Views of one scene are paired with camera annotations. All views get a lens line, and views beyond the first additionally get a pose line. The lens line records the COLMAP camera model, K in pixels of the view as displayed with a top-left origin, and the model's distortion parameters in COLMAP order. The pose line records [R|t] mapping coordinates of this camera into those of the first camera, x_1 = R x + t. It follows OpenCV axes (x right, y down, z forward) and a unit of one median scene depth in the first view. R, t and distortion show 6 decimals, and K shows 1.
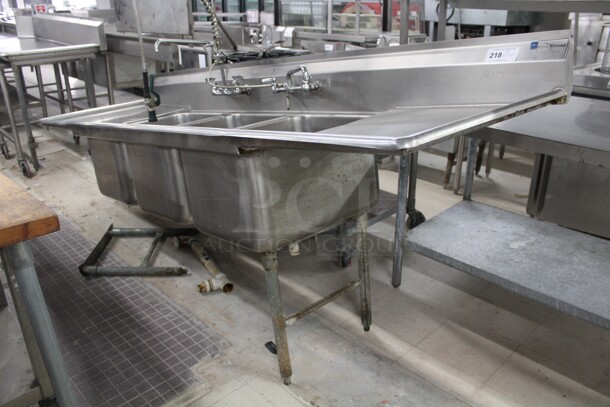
lens RADIAL K [[498.8, 0, 305.0], [0, 498.8, 203.5], [0, 0, 1]] dist [-0.152297, 0.135115]
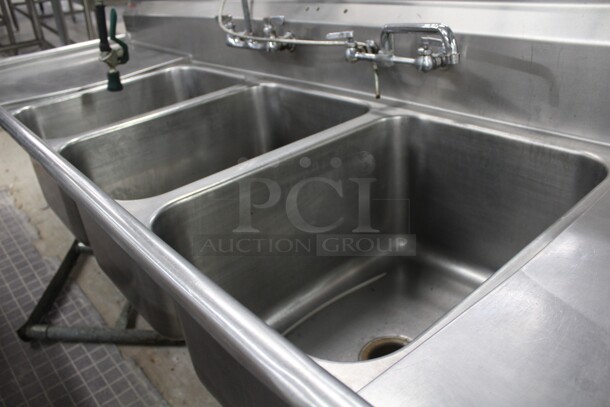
lens RADIAL K [[498.8, 0, 305.0], [0, 498.8, 203.5], [0, 0, 1]] dist [-0.152297, 0.135115]
pose [[0.999335, 0.028073, -0.023259, -0.081878], [-0.023151, 0.981517, 0.189968, -0.155942], [0.028162, -0.189304, 0.981515, 0.424151]]
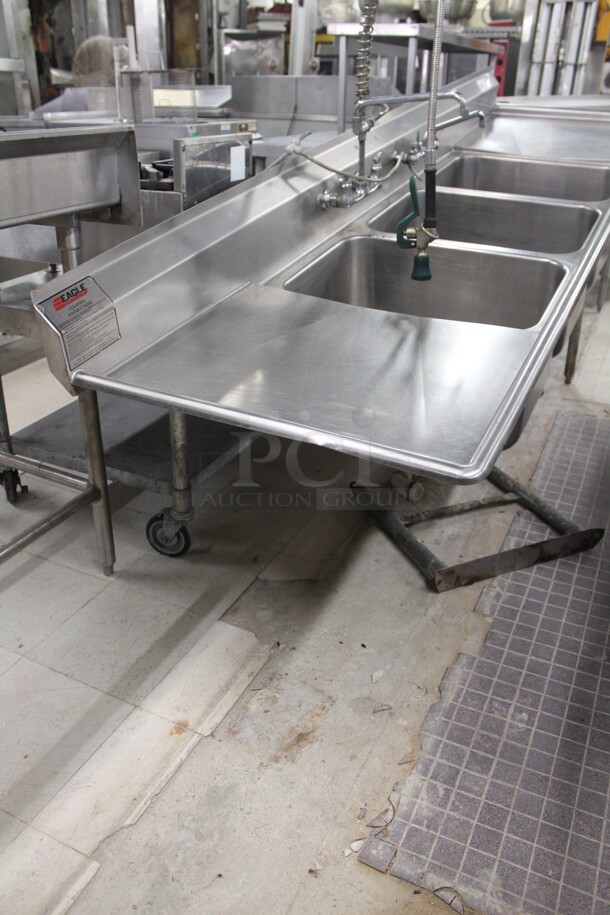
lens RADIAL K [[748.1, 0, 305.0], [0, 748.1, 457.5], [0, 0, 1]] dist [-0.152297, 0.135115]
pose [[-0.338341, -0.421730, 0.841231, -0.975214], [0.366581, 0.764264, 0.530583, -0.462181], [-0.866686, 0.487897, -0.103983, 1.302601]]
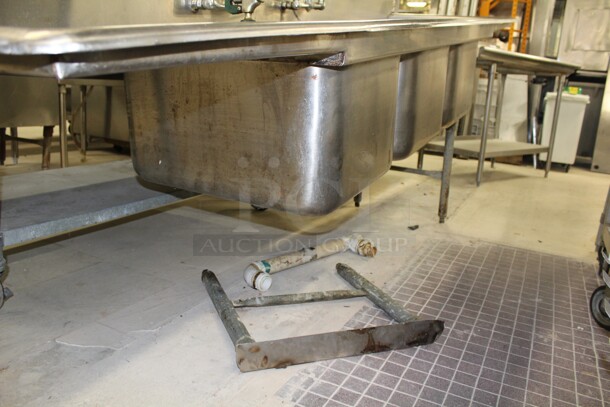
lens RADIAL K [[498.8, 0, 305.0], [0, 498.8, 203.5], [0, 0, 1]] dist [-0.152297, 0.135115]
pose [[-0.317102, -0.232740, 0.919390, -0.836216], [0.314592, 0.888720, 0.333480, -0.182411], [-0.894694, 0.394980, -0.208597, 1.160340]]
